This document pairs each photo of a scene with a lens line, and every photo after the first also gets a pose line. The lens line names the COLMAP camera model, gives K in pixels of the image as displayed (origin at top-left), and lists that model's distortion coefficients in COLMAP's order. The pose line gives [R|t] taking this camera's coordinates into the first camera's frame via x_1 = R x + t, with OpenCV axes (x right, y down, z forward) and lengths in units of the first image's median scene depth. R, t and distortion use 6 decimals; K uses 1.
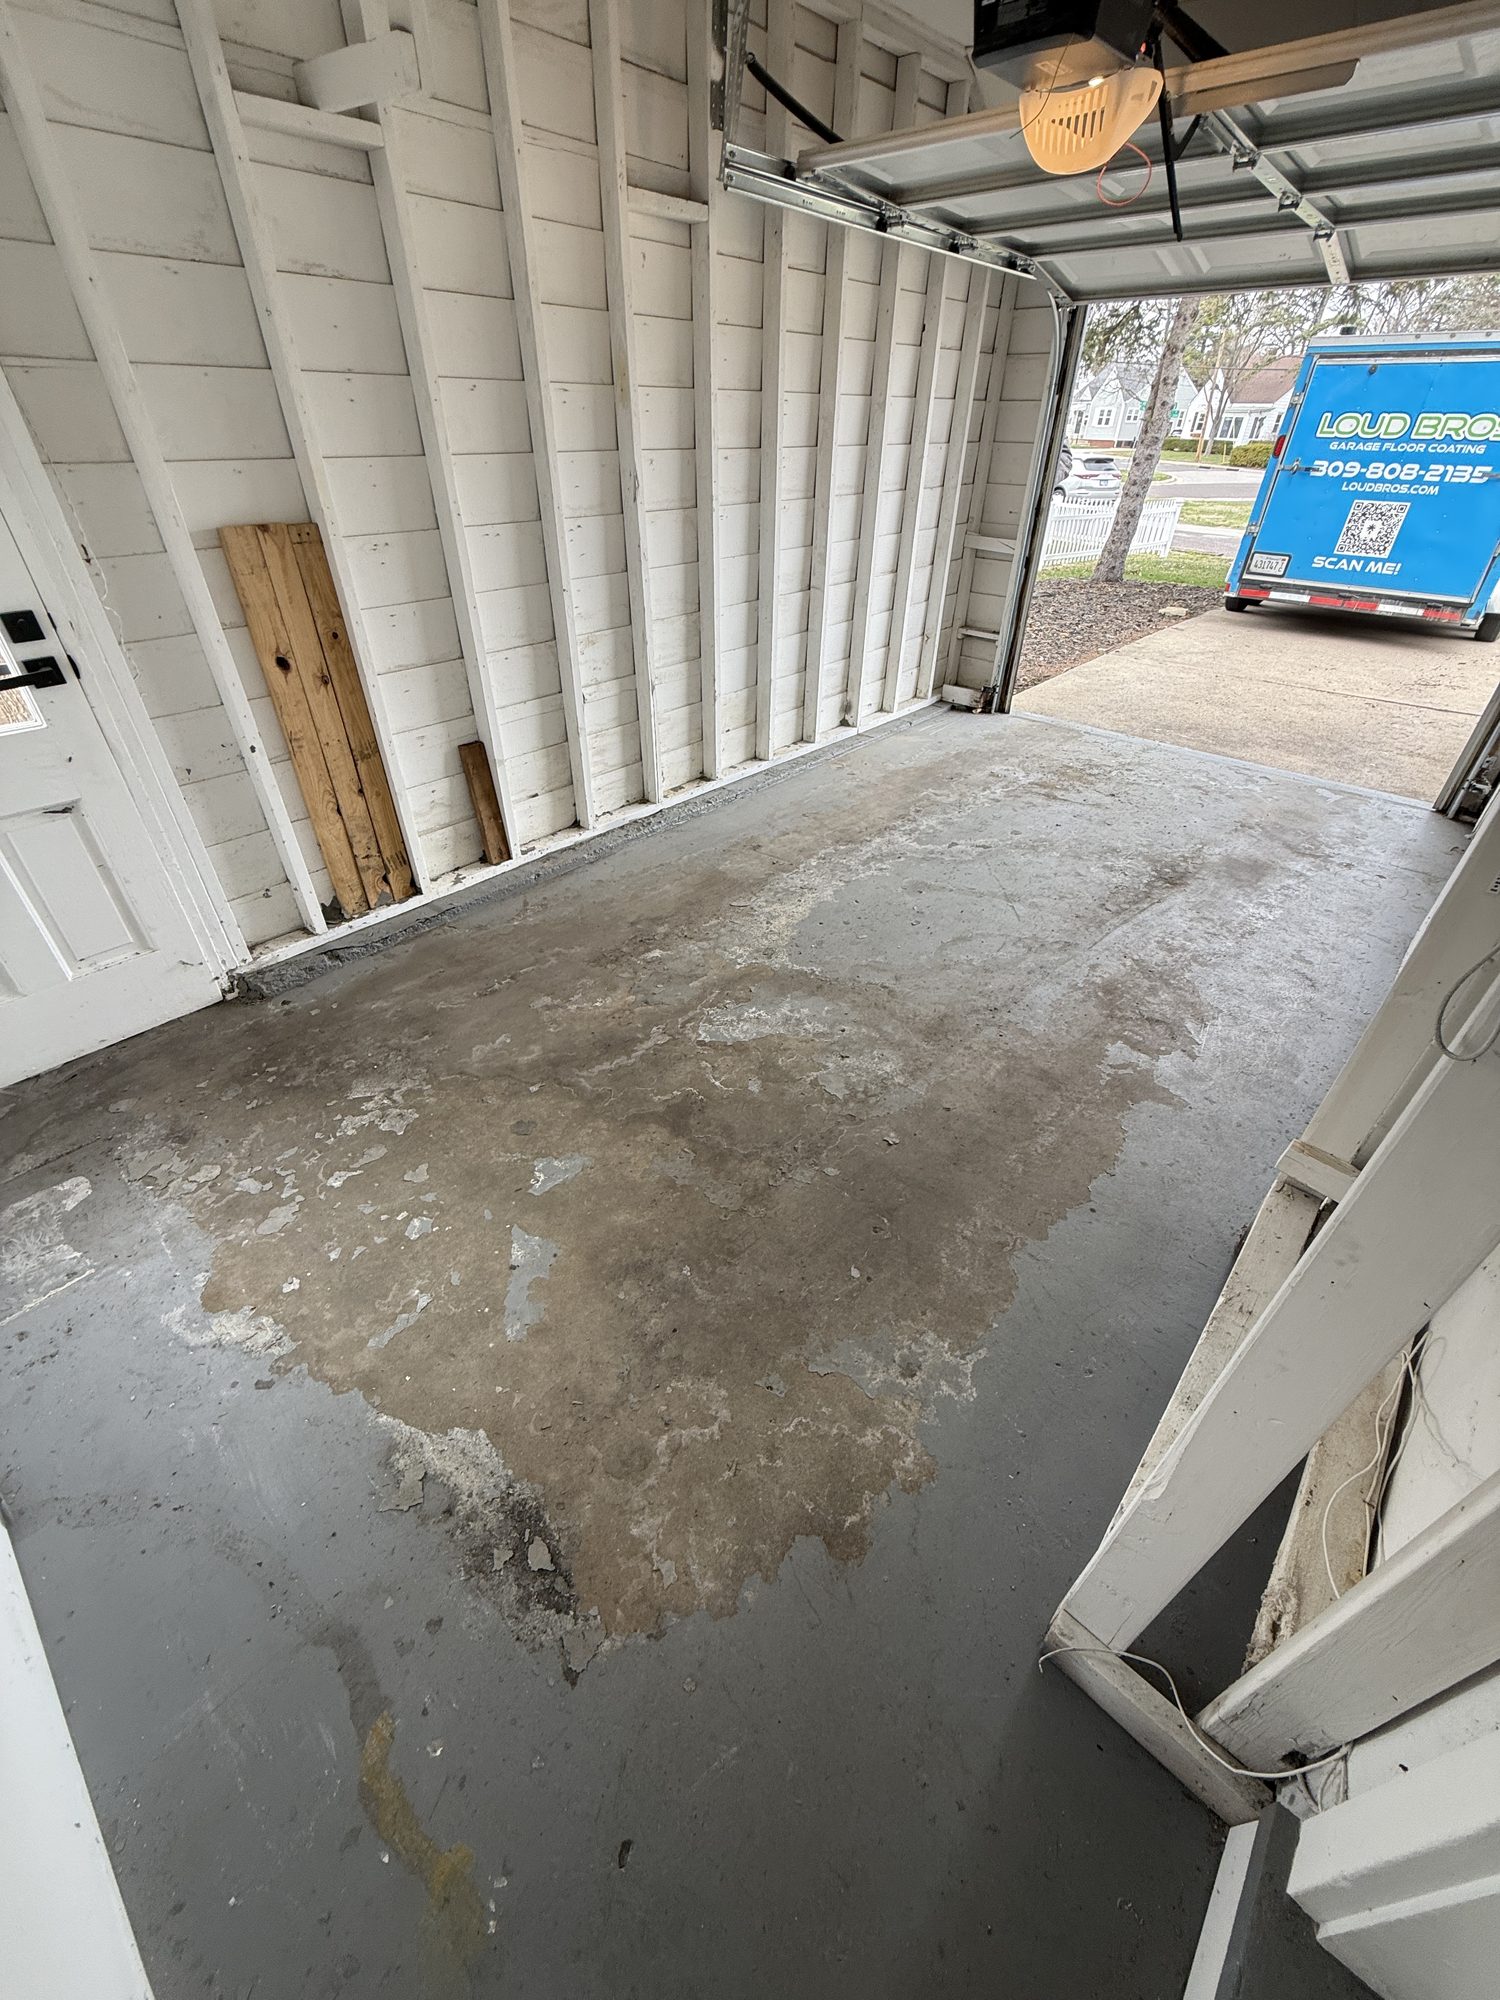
lens RADIAL K [[790.8, 0, 747.0], [0, 790.8, 999.6], [0, 0, 1]] dist [0.000097, -0.000134]
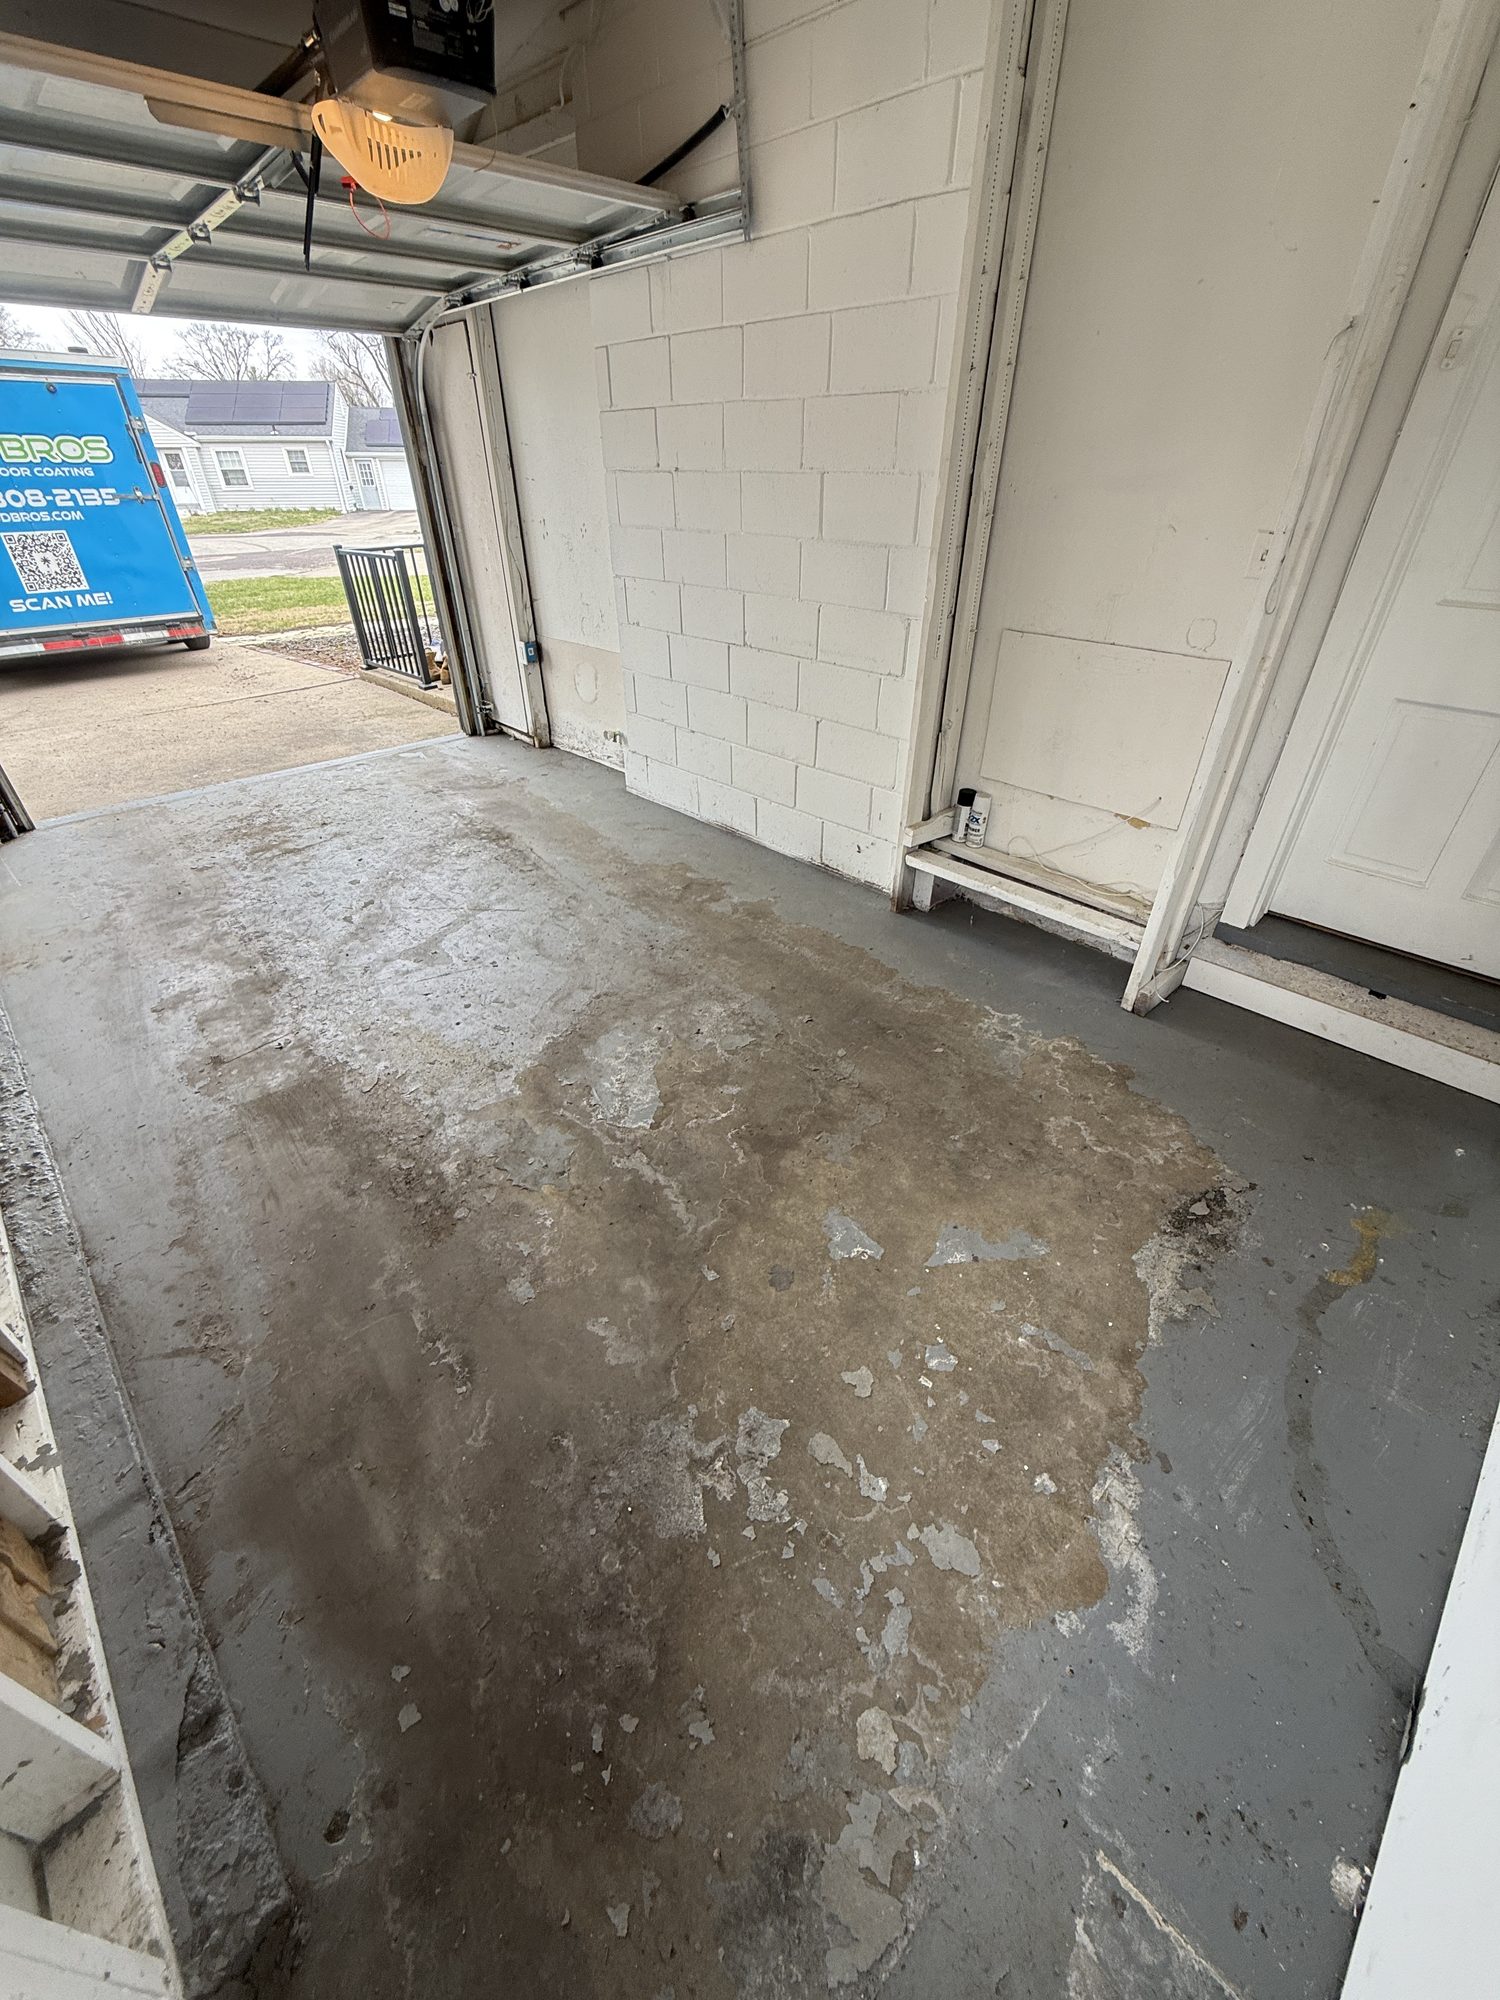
lens RADIAL K [[790.8, 0, 750.4], [0, 790.8, 994.0], [0, 0, 1]] dist [0.000097, -0.000134]
pose [[0.073914, -0.565487, 0.821439, -0.701818], [0.590728, 0.688461, 0.420789, -0.360717], [-0.803479, 0.454144, 0.384935, 0.502819]]
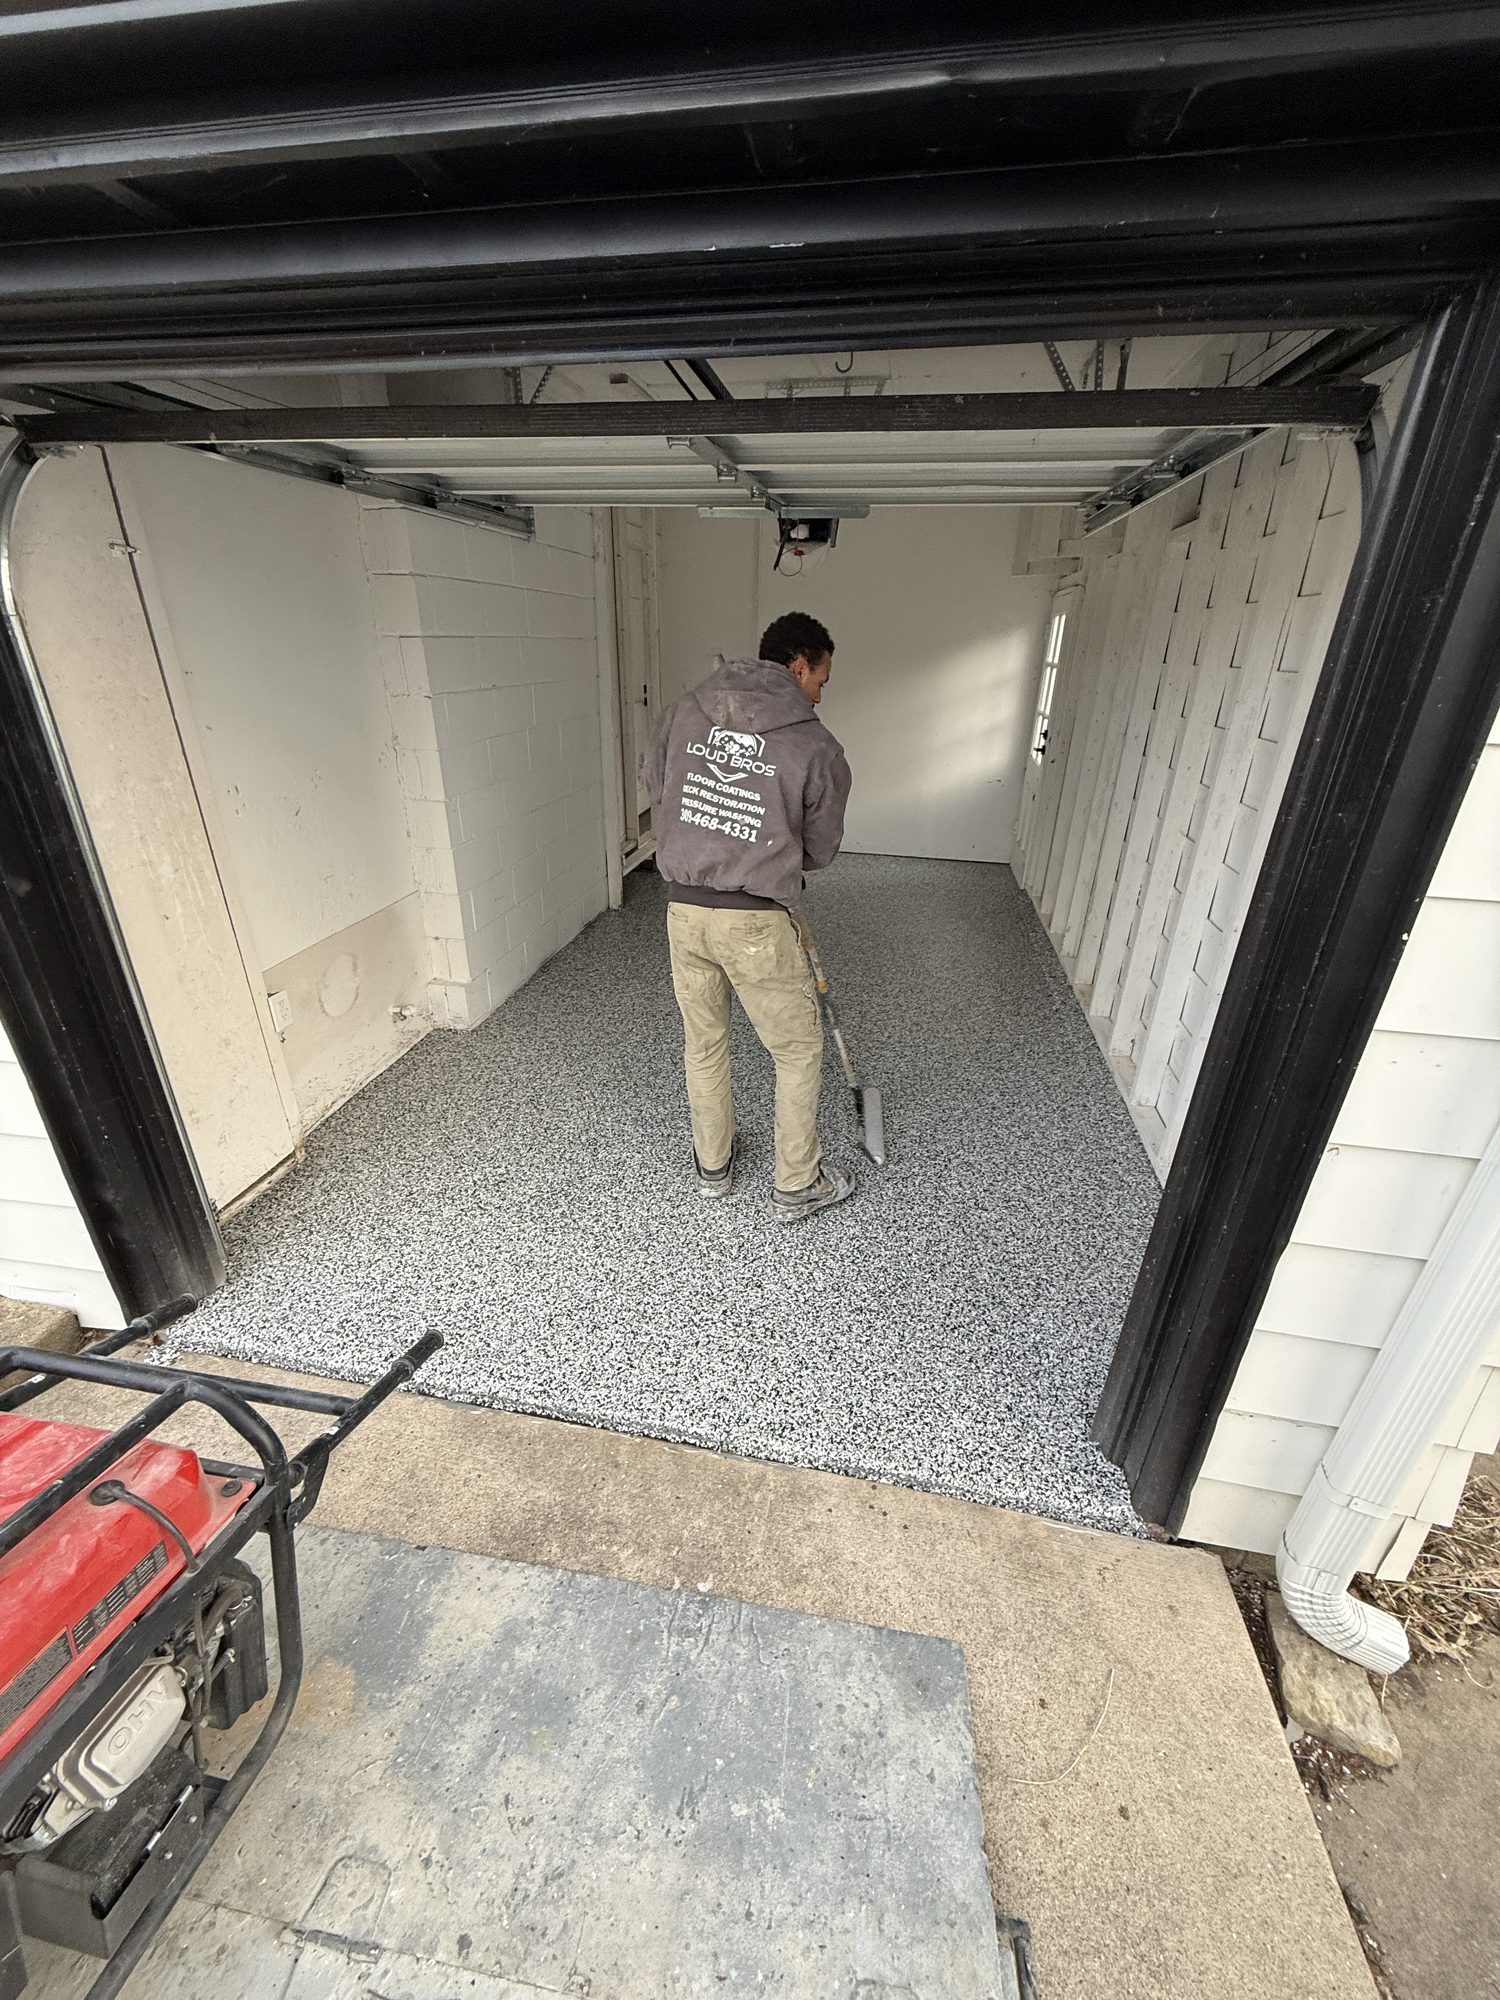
lens RADIAL K [[790.8, 0, 752.2], [0, 790.8, 1004.7], [0, 0, 1]] dist [0.000097, -0.000134]
pose [[-0.854959, 0.191392, -0.482094, 1.279135], [-0.330173, 0.516008, 0.790393, -1.497091], [0.400039, 0.834928, -0.377973, 1.959677]]
